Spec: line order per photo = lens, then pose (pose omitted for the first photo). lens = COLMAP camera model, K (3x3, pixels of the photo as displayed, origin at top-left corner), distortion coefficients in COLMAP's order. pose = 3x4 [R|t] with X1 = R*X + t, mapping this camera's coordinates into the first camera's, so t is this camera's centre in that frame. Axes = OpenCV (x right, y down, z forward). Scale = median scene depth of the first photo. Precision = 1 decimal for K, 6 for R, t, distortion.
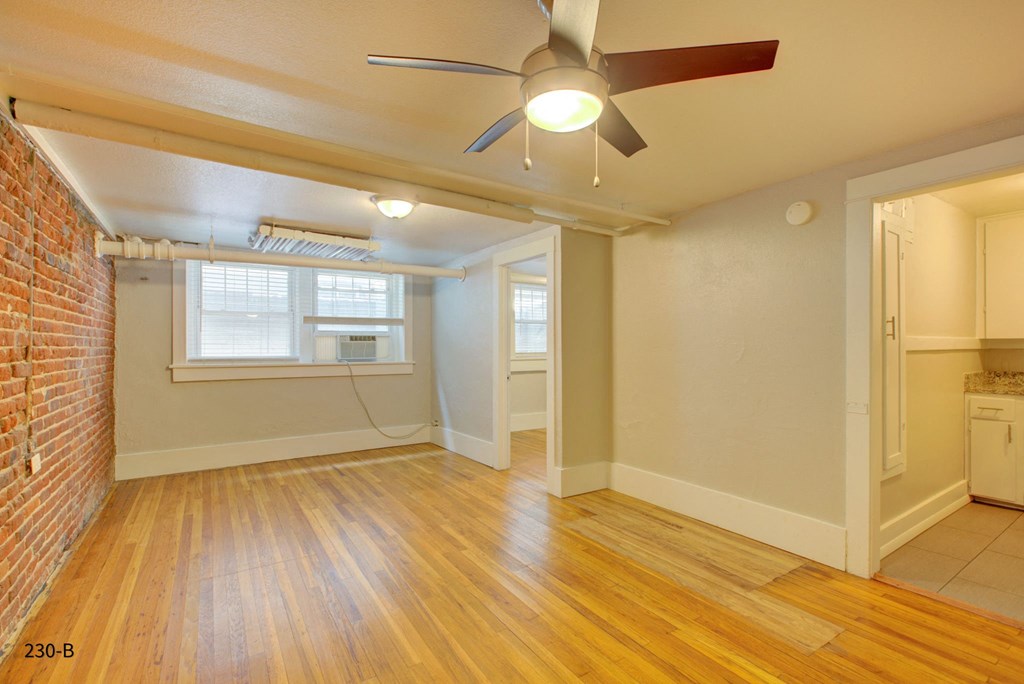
lens RADIAL K [[464.6, 0, 509.6], [0, 464.6, 343.1], [0, 0, 1]] dist [-0.019323, 0.008841]
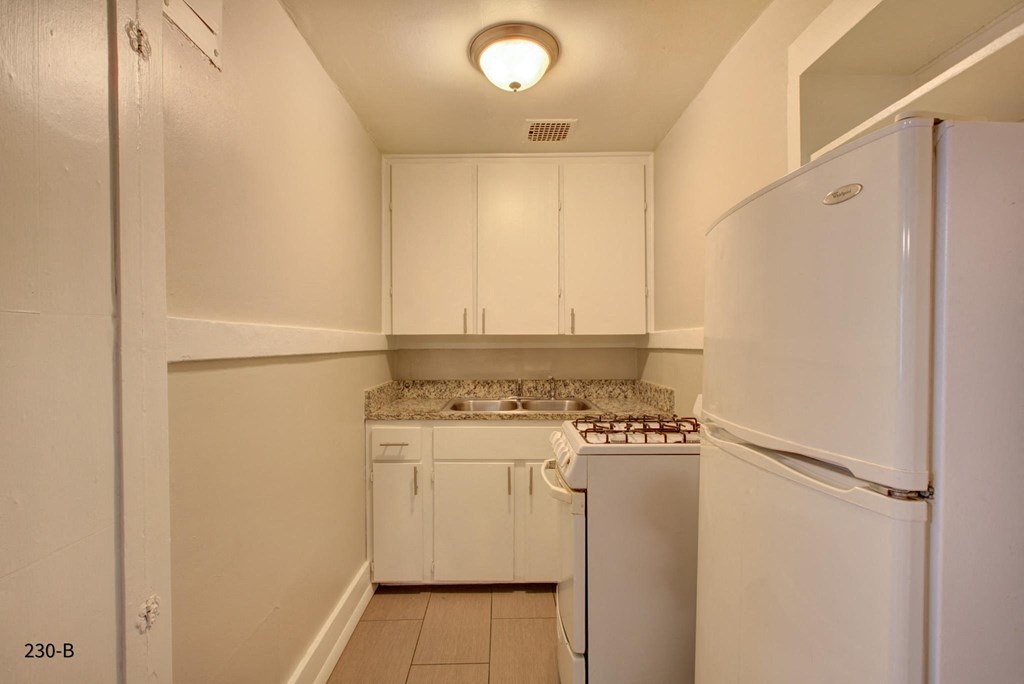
lens RADIAL K [[464.6, 0, 509.6], [0, 464.6, 343.1], [0, 0, 1]] dist [-0.019323, 0.008841]
pose [[0.540385, -0.002055, 0.841416, 0.565373], [0.006566, 0.999977, -0.001775, 0.005440], [-0.841392, 0.006484, 0.540386, 0.495254]]
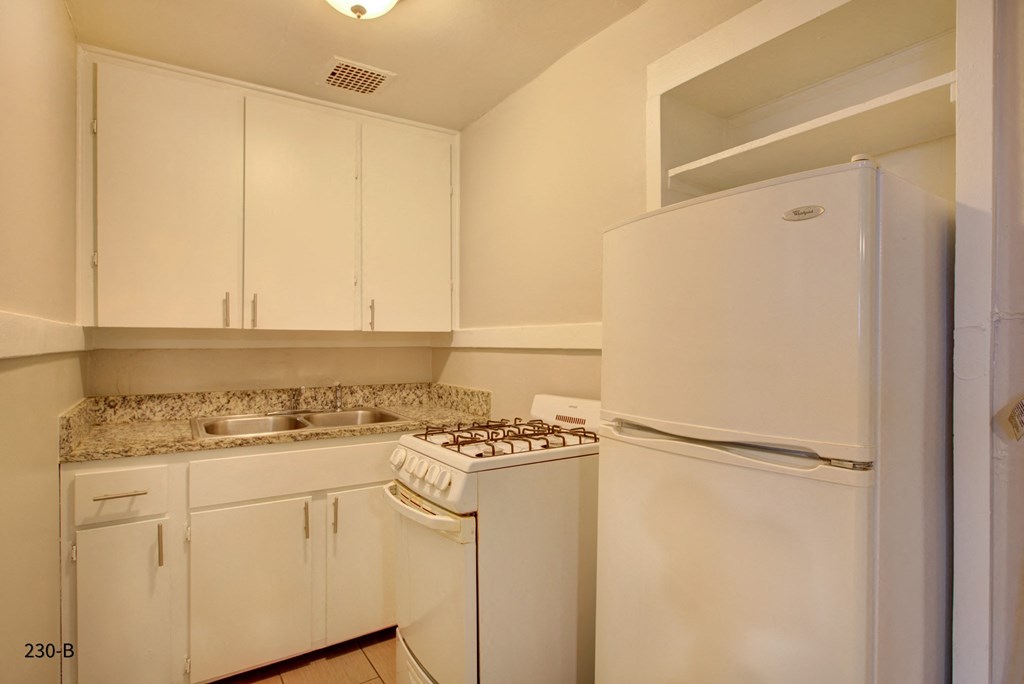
lens RADIAL K [[520.6, 0, 512.0], [0, 520.6, 342.0], [0, 0, 1]] dist [-0.014563, 0.001611]
pose [[-0.005841, -0.000875, 0.999983, 0.554511], [0.001346, 0.999999, 0.000883, 0.005437], [-0.999982, 0.001351, -0.005840, 0.620679]]
